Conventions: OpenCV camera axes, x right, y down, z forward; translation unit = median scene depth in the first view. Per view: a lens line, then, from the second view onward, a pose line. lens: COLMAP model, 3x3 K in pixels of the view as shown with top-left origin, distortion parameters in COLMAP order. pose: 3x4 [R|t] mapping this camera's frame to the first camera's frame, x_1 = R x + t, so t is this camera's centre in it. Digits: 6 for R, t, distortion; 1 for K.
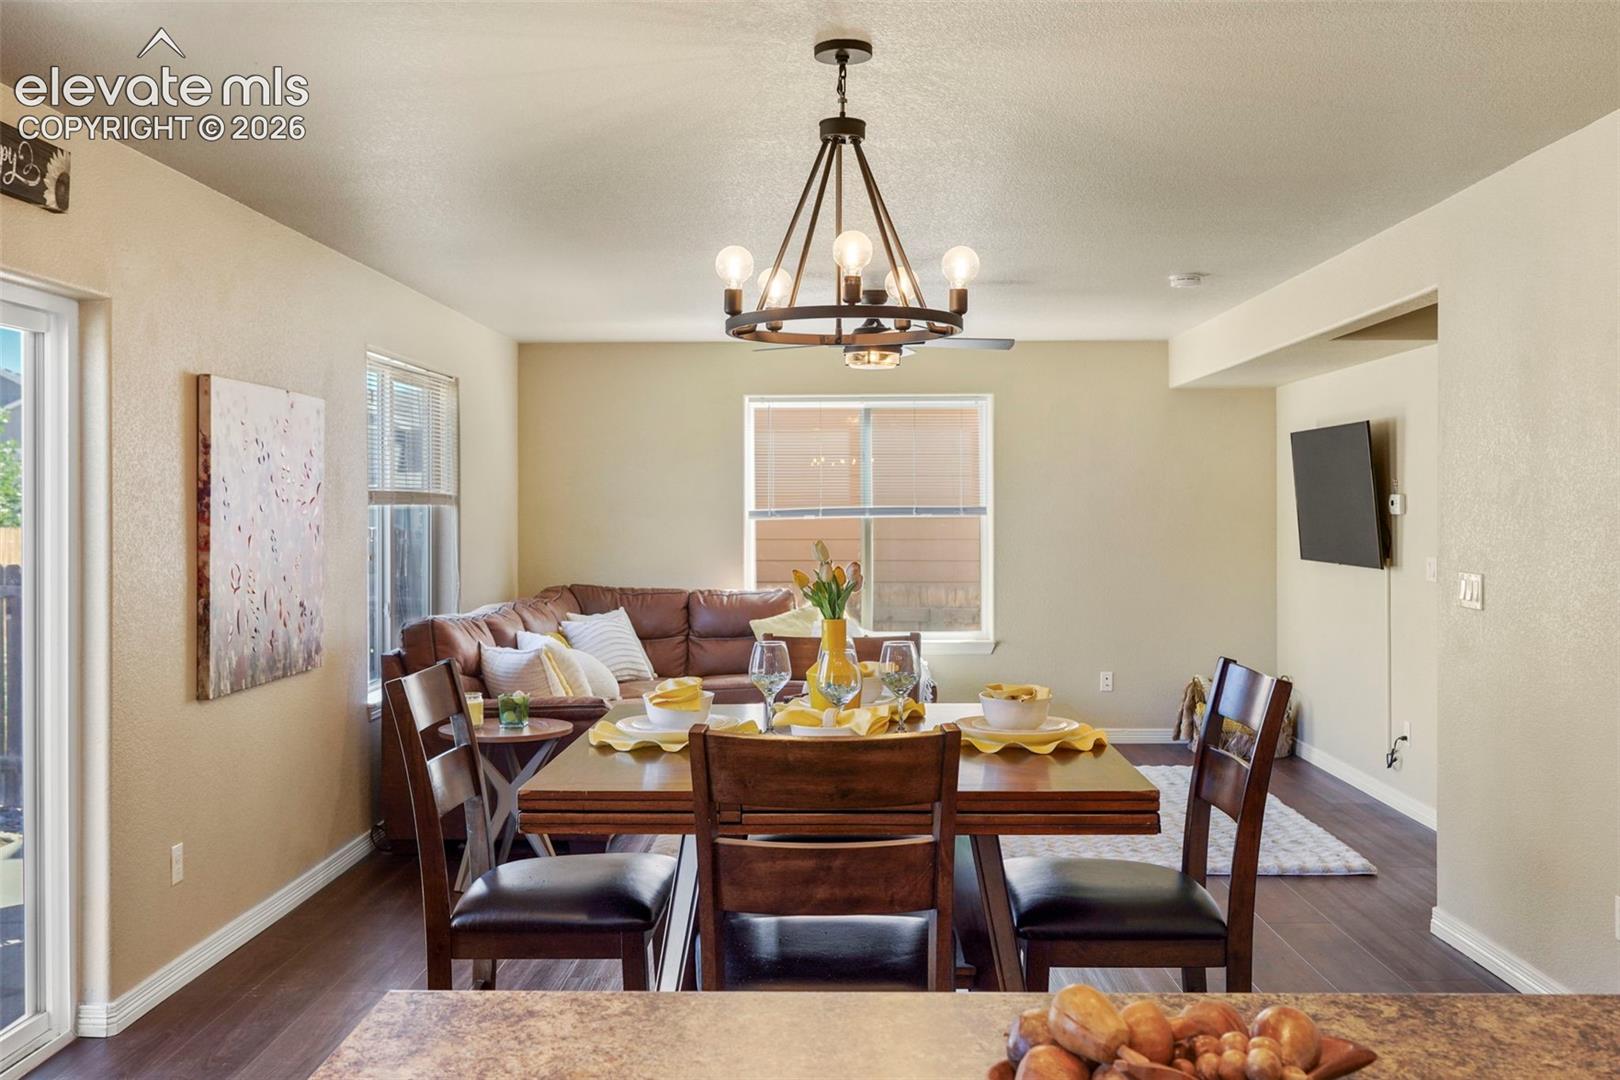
lens RADIAL K [[1308.7, 0, 811.2], [0, 1308.7, 532.3], [0, 0, 1]] dist [0.010035, -0.004481]
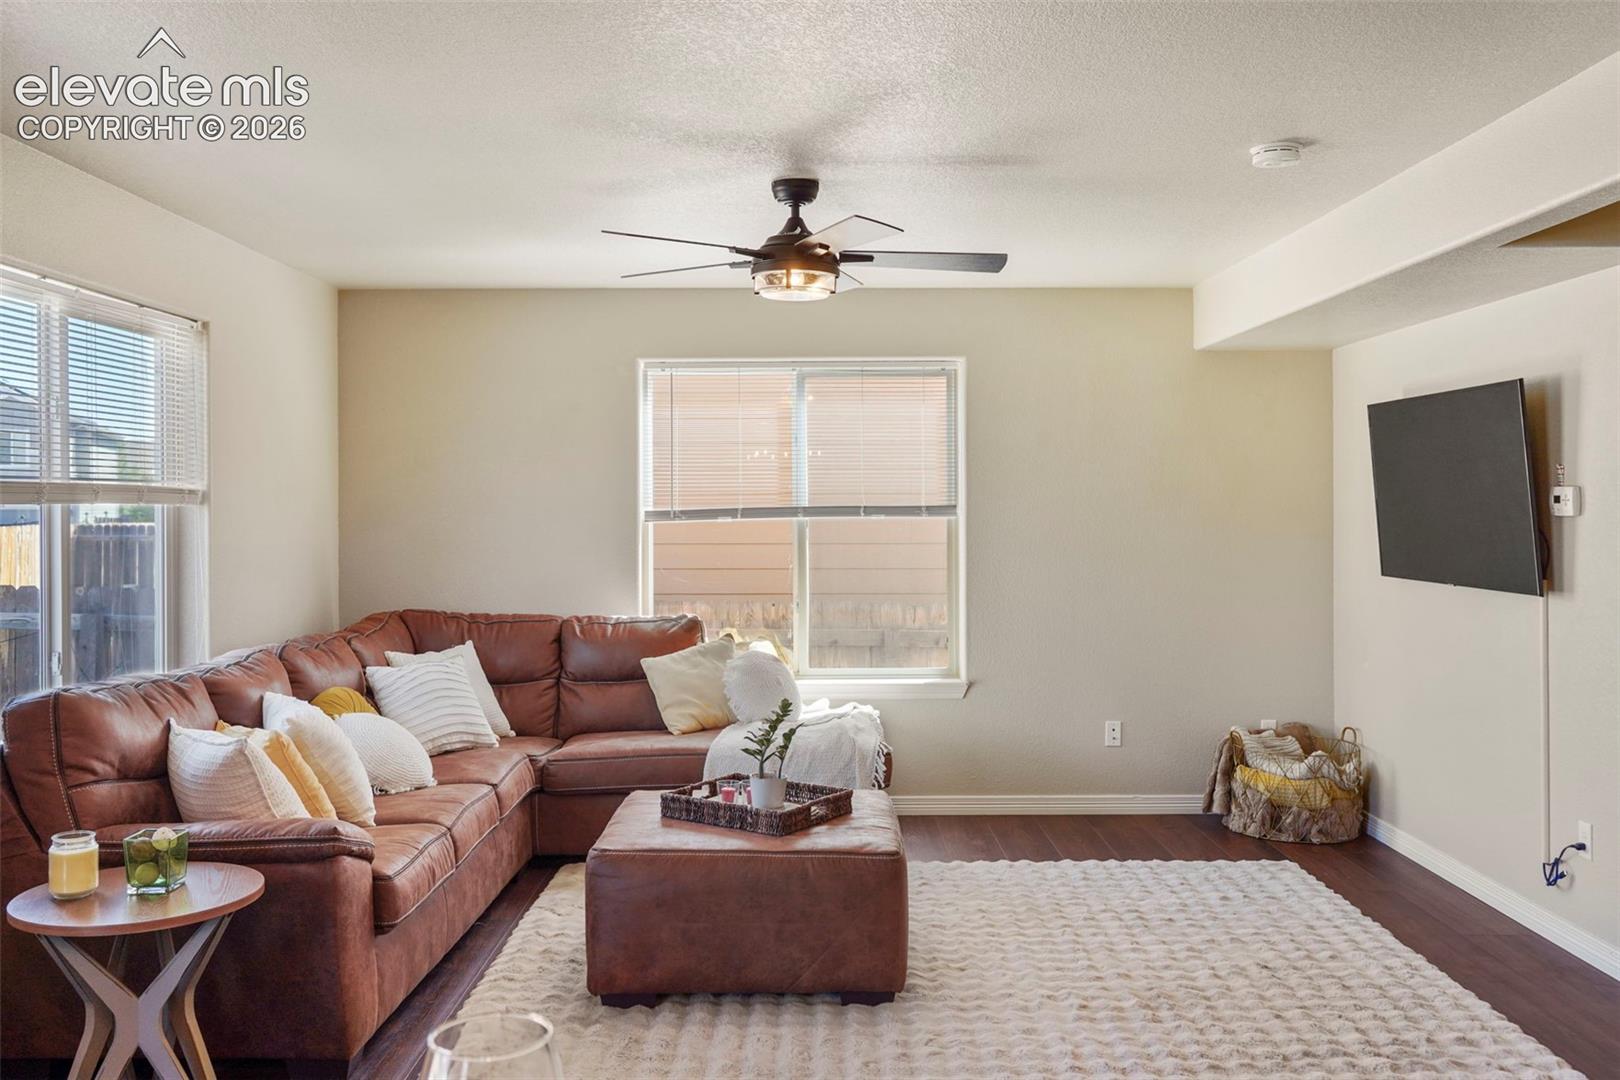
lens RADIAL K [[1308.7, 0, 820.5], [0, 1308.7, 529.7], [0, 0, 1]] dist [0.010035, -0.004481]
pose [[0.999143, -0.001944, 0.041357, 0.024588], [0.001952, 0.999998, -0.000174, -0.005541], [-0.041356, 0.000254, 0.999144, 0.256070]]
